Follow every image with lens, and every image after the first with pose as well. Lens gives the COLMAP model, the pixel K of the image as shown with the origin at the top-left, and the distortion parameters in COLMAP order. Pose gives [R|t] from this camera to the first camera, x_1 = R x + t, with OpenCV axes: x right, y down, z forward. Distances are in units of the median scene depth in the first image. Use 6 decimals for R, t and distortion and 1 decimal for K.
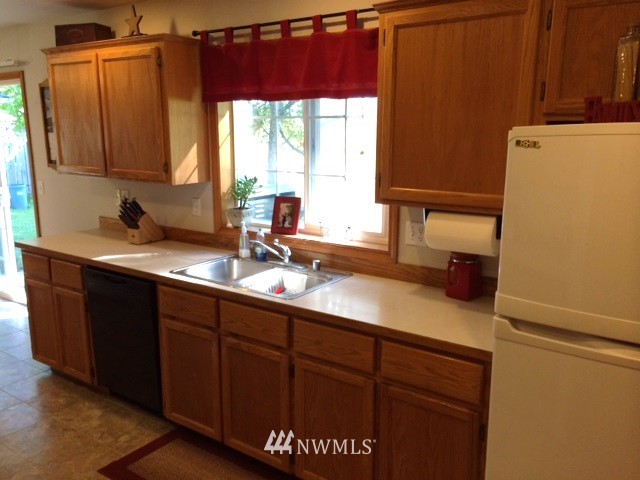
lens RADIAL K [[545.6, 0, 318.8], [0, 545.6, 237.9], [0, 0, 1]] dist [0.075380, -0.094009]
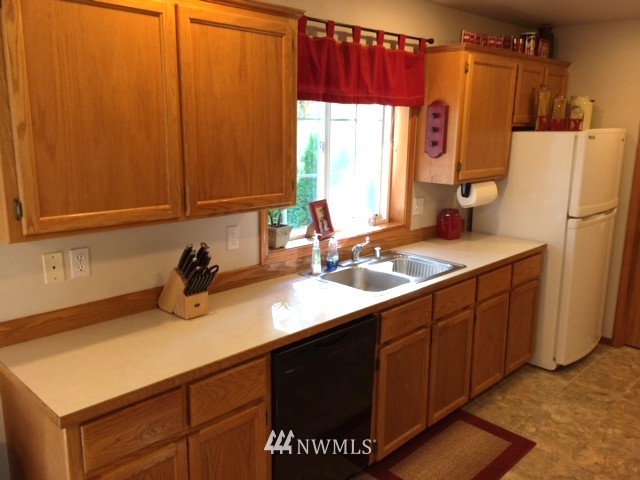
lens RADIAL K [[545.6, 0, 323.8], [0, 545.6, 237.7], [0, 0, 1]] dist [0.075380, -0.094009]
pose [[0.166147, -0.205873, 0.964371, -0.997449], [0.182851, 0.967436, 0.175025, -0.178169], [-0.969000, 0.147256, 0.198381, 0.796864]]
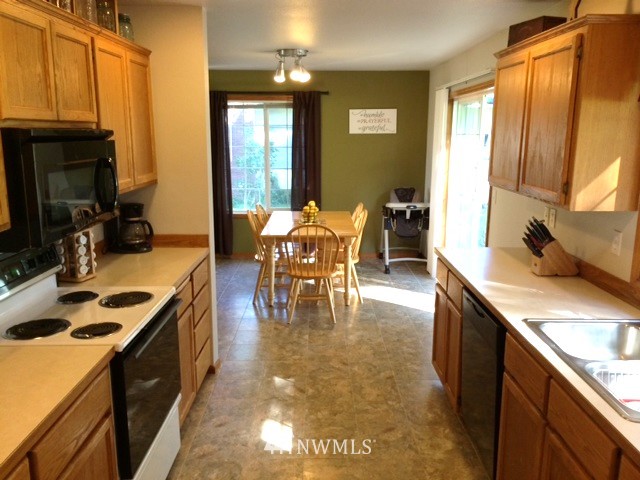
lens RADIAL K [[545.6, 0, 318.6], [0, 545.6, 240.0], [0, 0, 1]] dist [0.075380, -0.094009]
pose [[0.572560, 0.160555, -0.803989, 0.158797], [-0.162580, 0.983398, 0.080601, -0.059351], [0.803581, 0.084564, 0.589157, 0.252563]]
